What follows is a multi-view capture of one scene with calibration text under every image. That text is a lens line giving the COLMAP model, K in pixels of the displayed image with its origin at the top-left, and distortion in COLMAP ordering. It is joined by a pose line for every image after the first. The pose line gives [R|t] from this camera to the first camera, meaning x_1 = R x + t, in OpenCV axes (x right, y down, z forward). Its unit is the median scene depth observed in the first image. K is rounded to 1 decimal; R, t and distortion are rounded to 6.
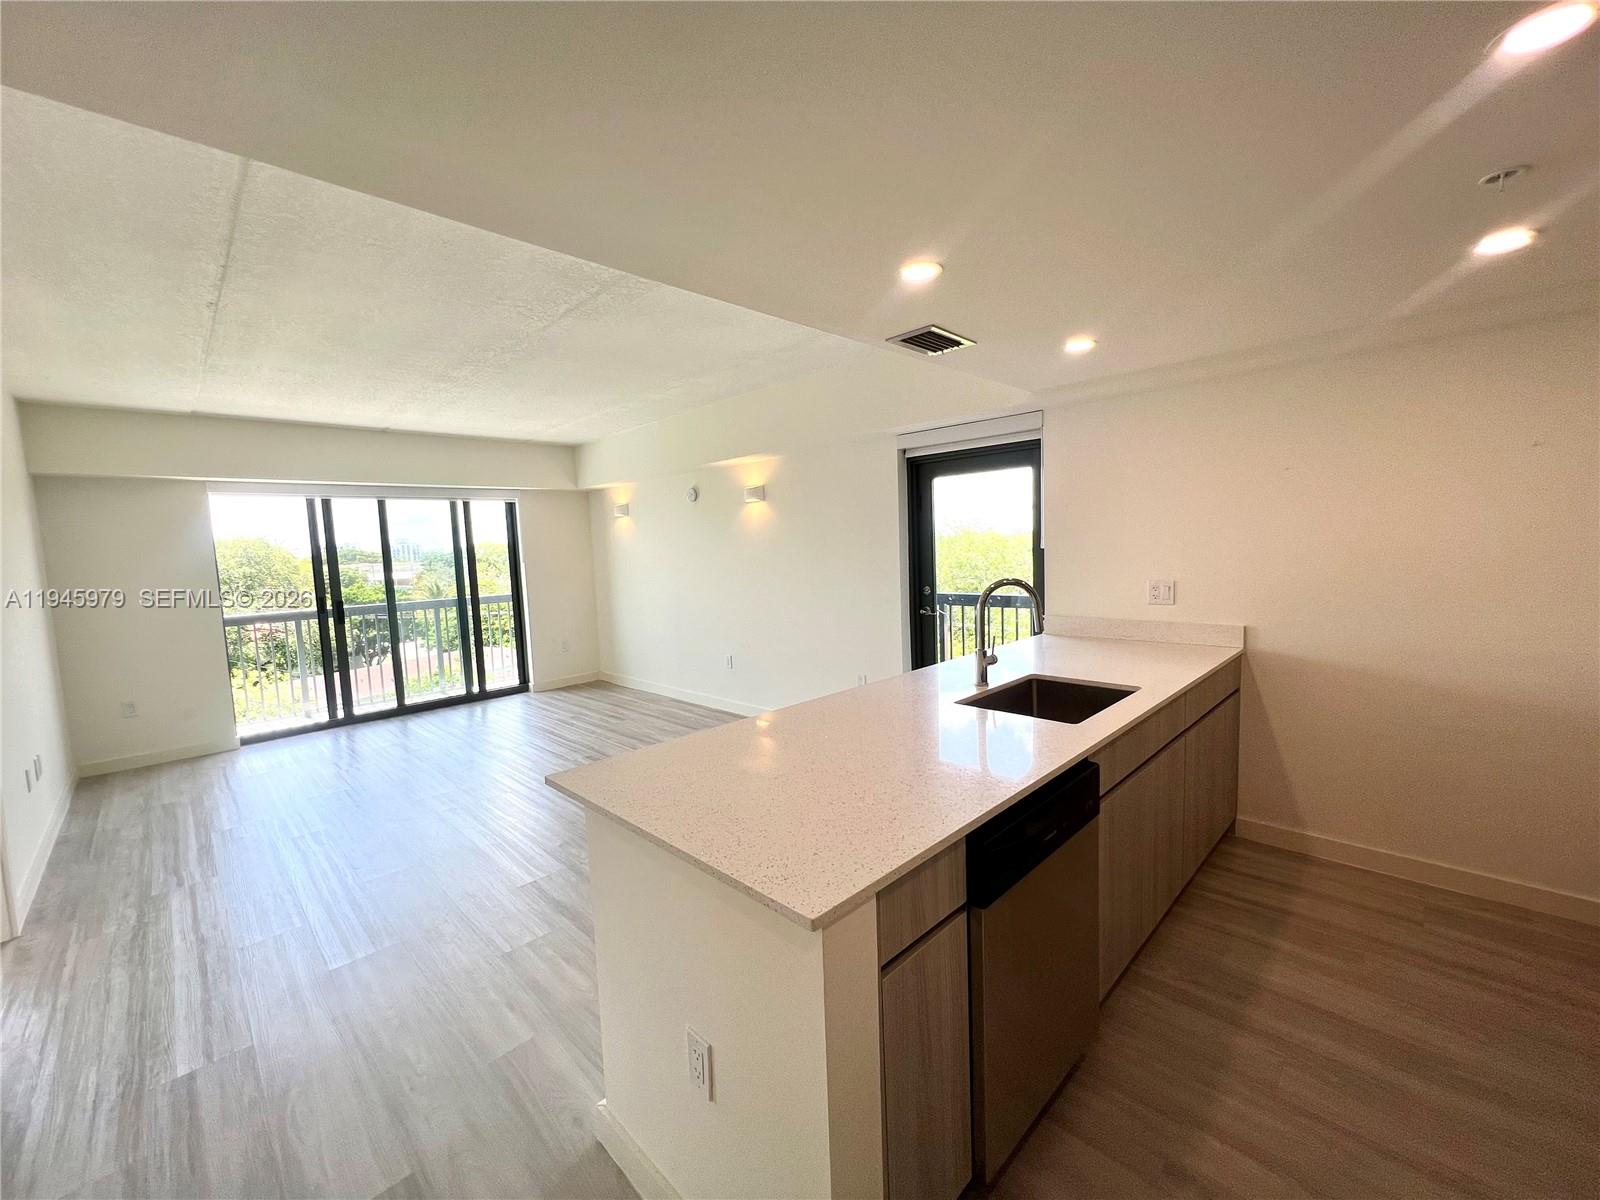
lens RADIAL K [[640.4, 0, 800.3], [0, 640.4, 599.8], [0, 0, 1]] dist [-0.002624, 0.001466]
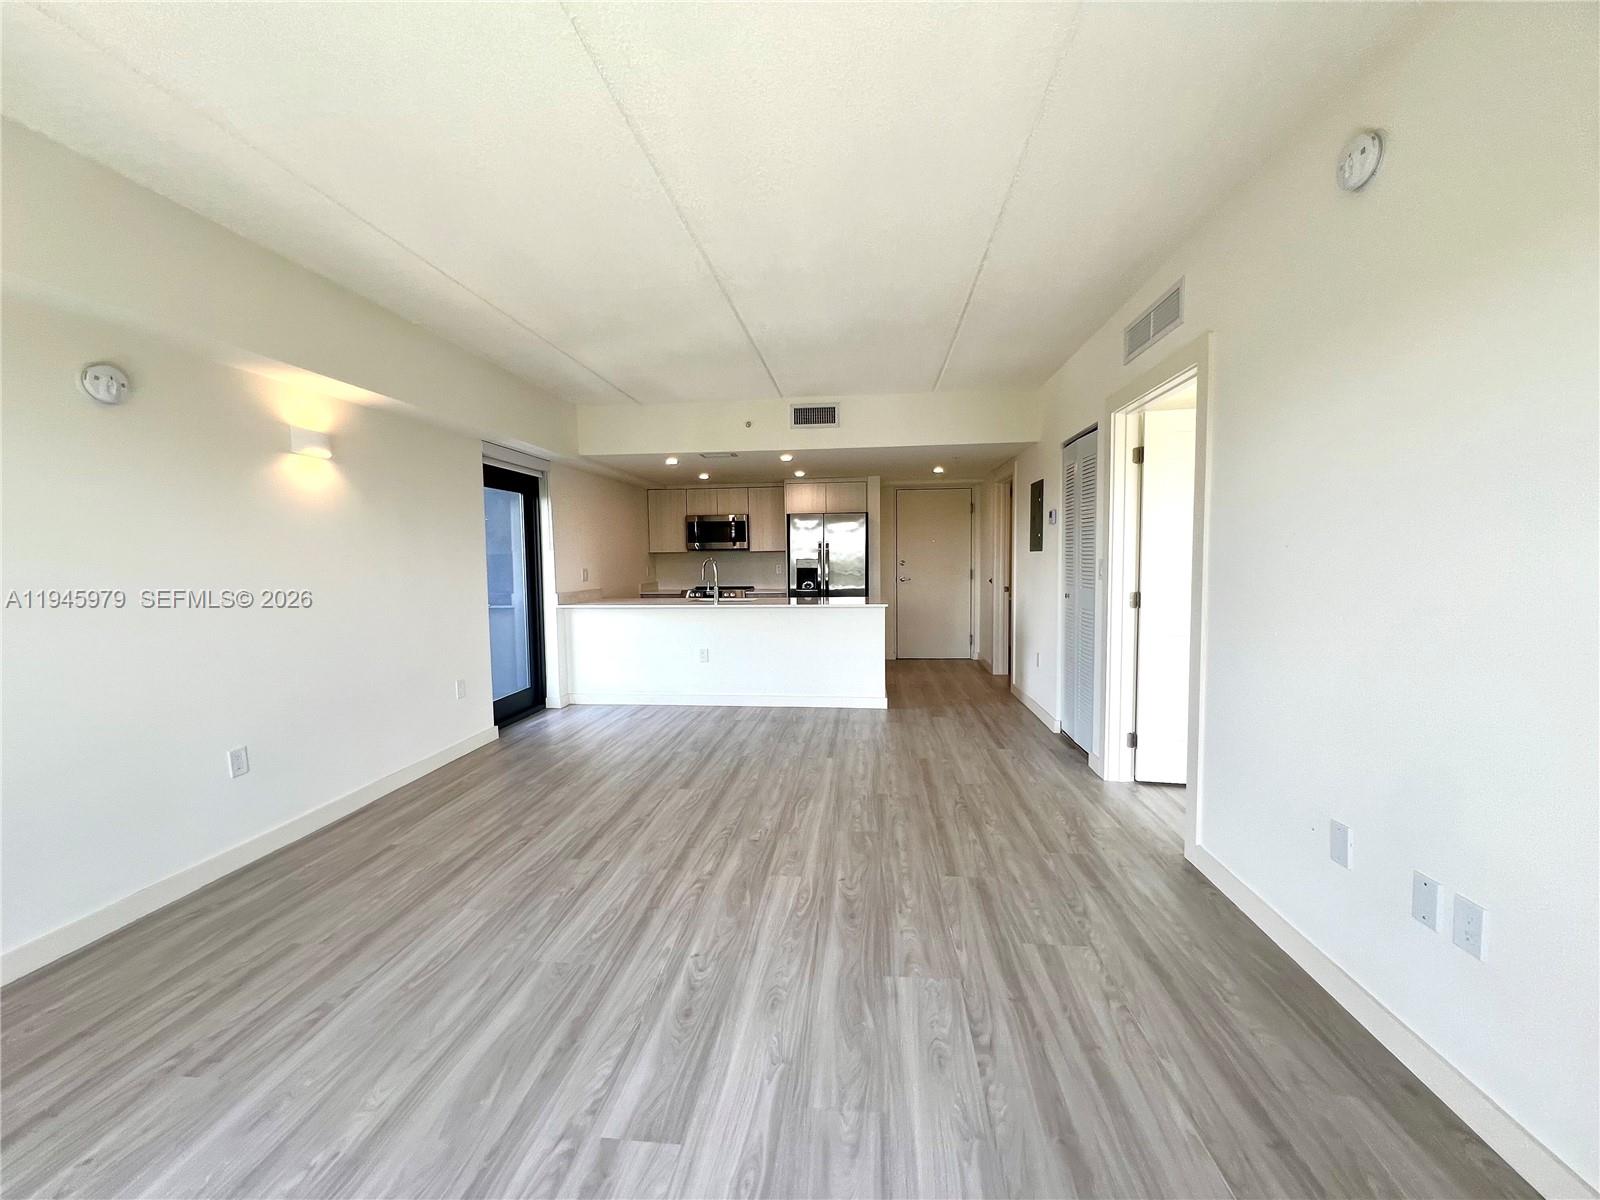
lens RADIAL K [[640.4, 0, 798.1], [0, 640.4, 603.2], [0, 0, 1]] dist [-0.002624, 0.001466]
pose [[-0.622057, -0.008402, 0.782927, -1.215193], [0.106333, 0.989772, 0.095106, -0.037759], [-0.775718, 0.142413, -0.614801, 1.532001]]
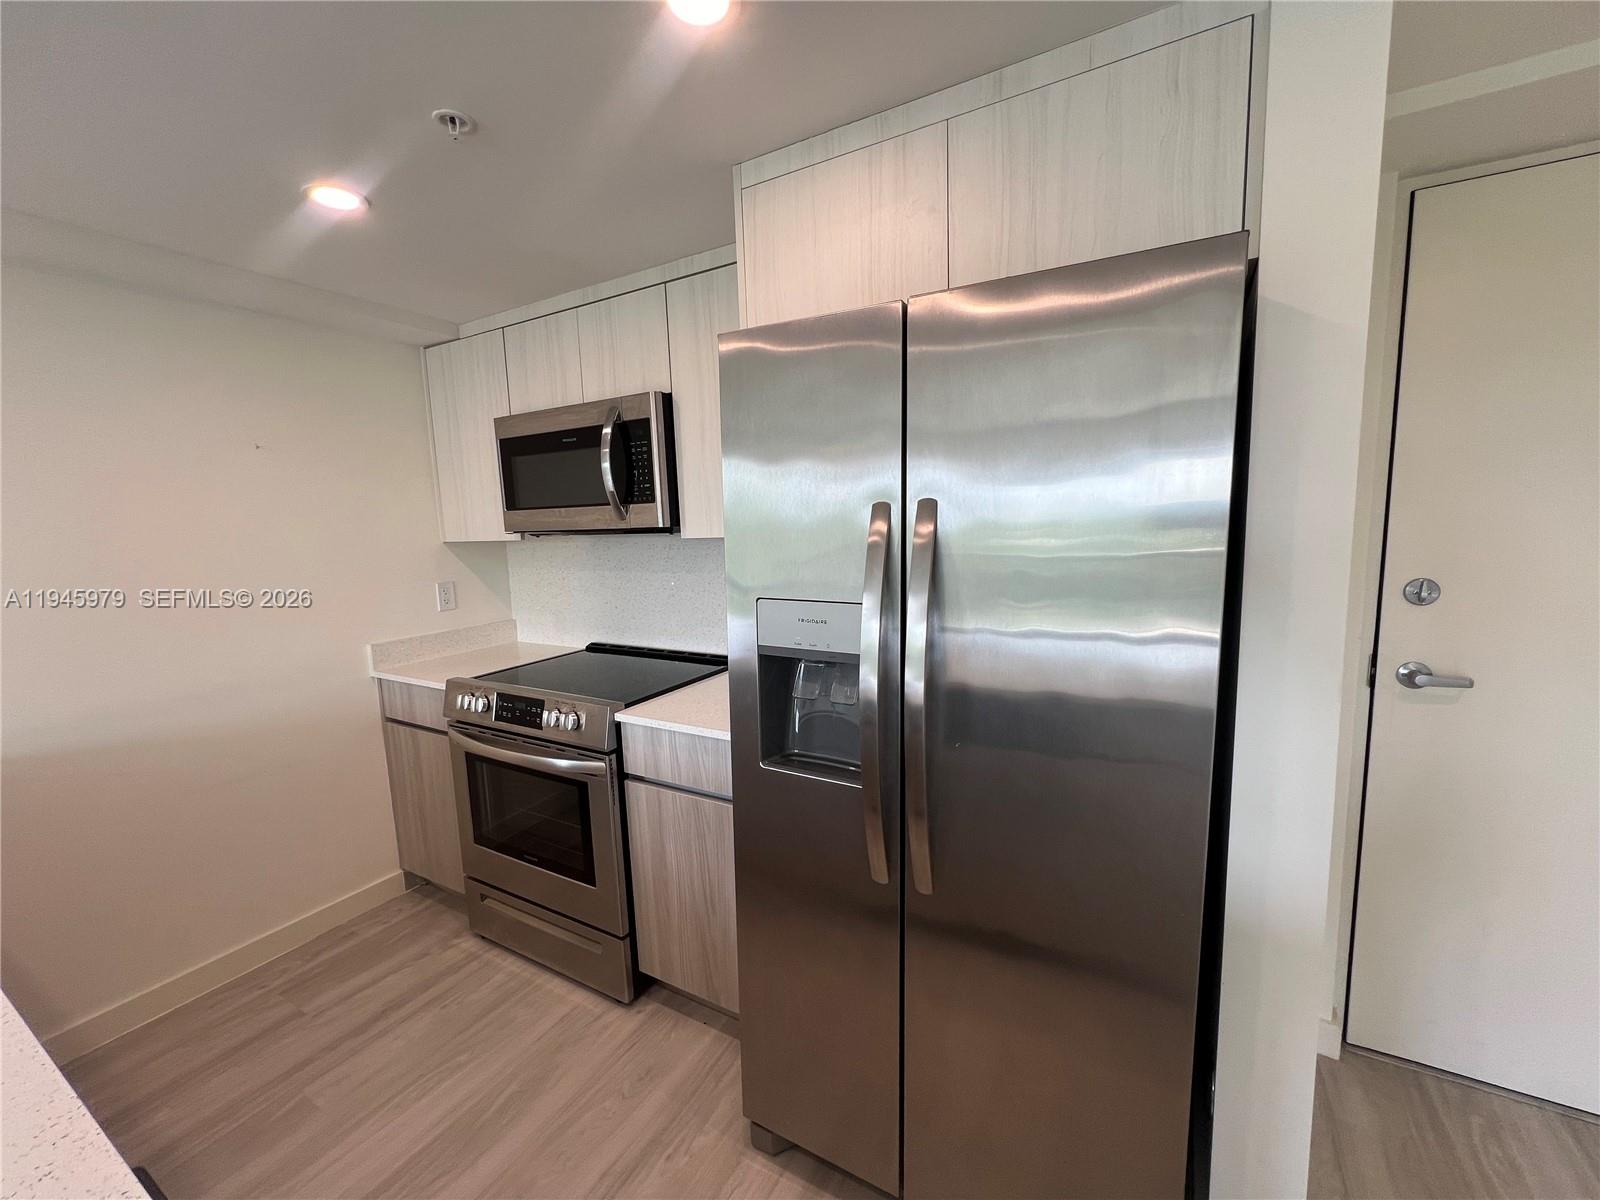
lens RADIAL K [[640.4, 0, 797.6], [0, 640.4, 600.2], [0, 0, 1]] dist [-0.002624, 0.001466]
pose [[-0.259165, -0.060047, 0.963965, 0.027874], [0.132228, 0.986462, 0.096998, -0.008392], [-0.956739, 0.152601, -0.247717, 0.340300]]
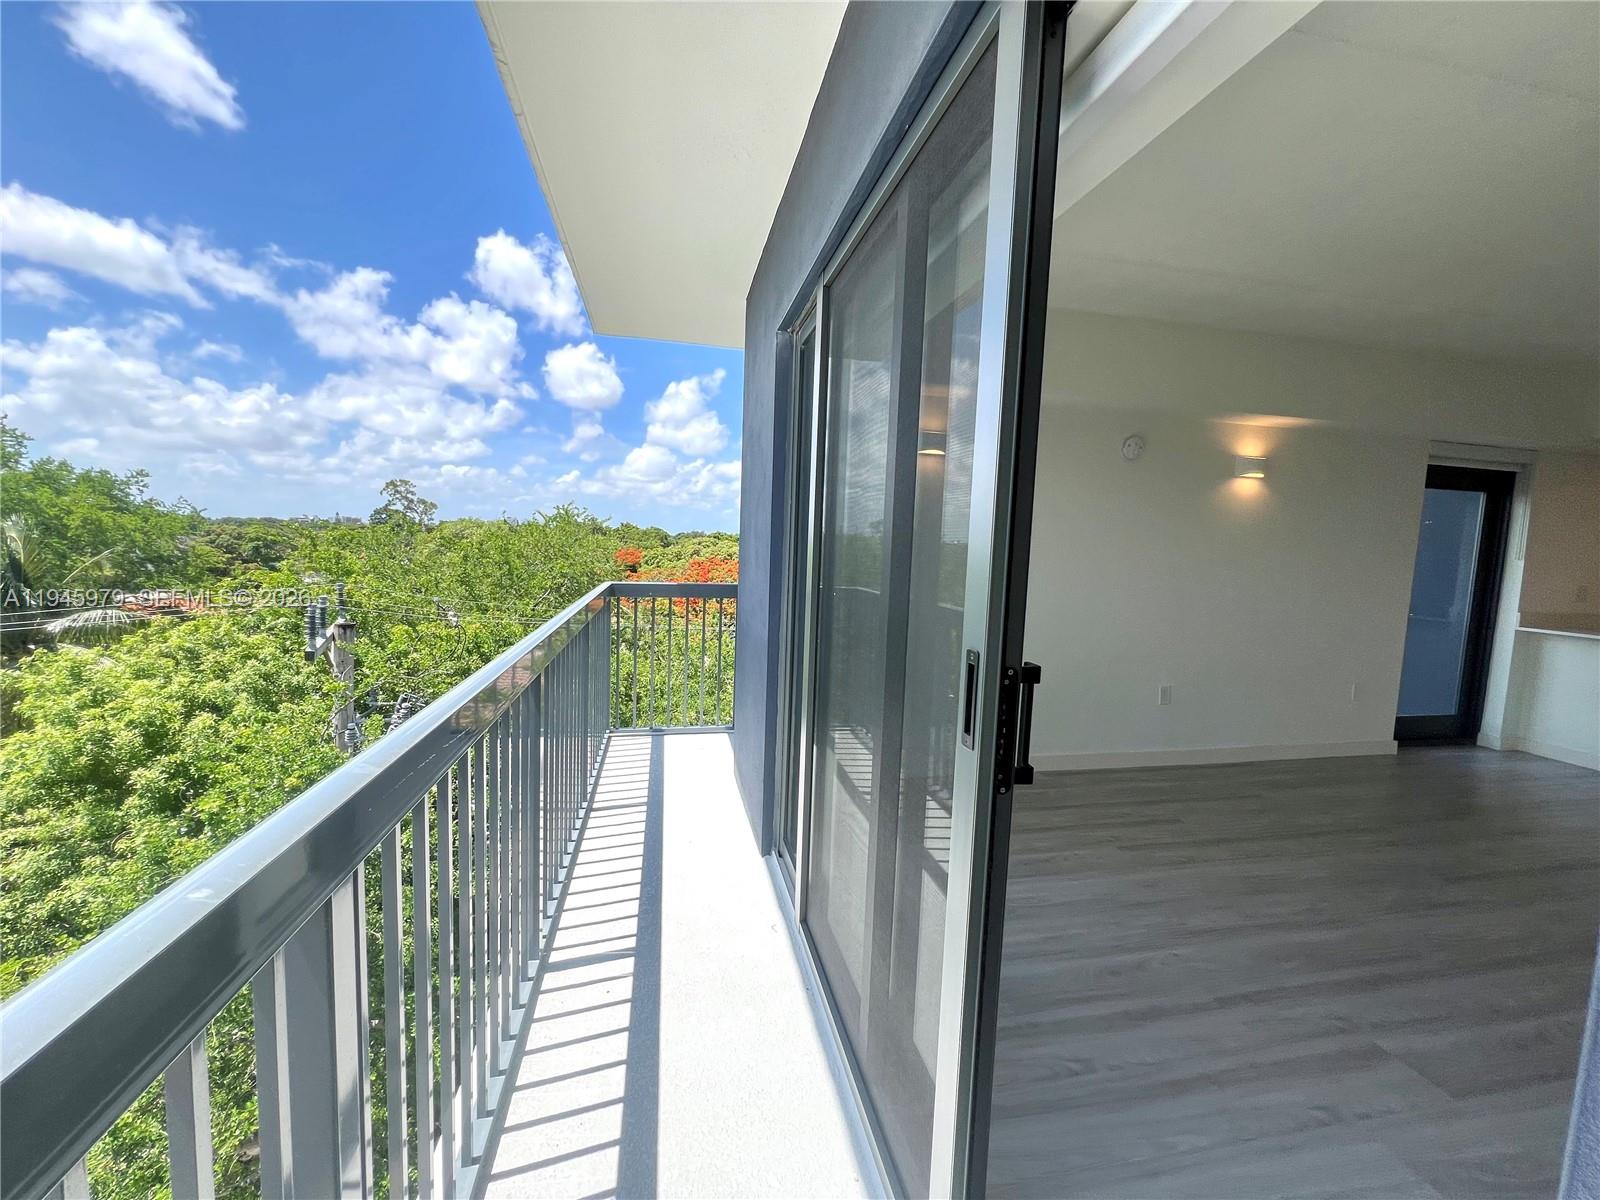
lens RADIAL K [[640.4, 0, 803.9], [0, 640.4, 596.1], [0, 0, 1]] dist [-0.002624, 0.001466]
pose [[0.546983, -0.009015, 0.837095, -1.479866], [0.014913, 0.999888, 0.001024, -0.030540], [-0.837011, 0.011924, 0.547056, 1.522801]]
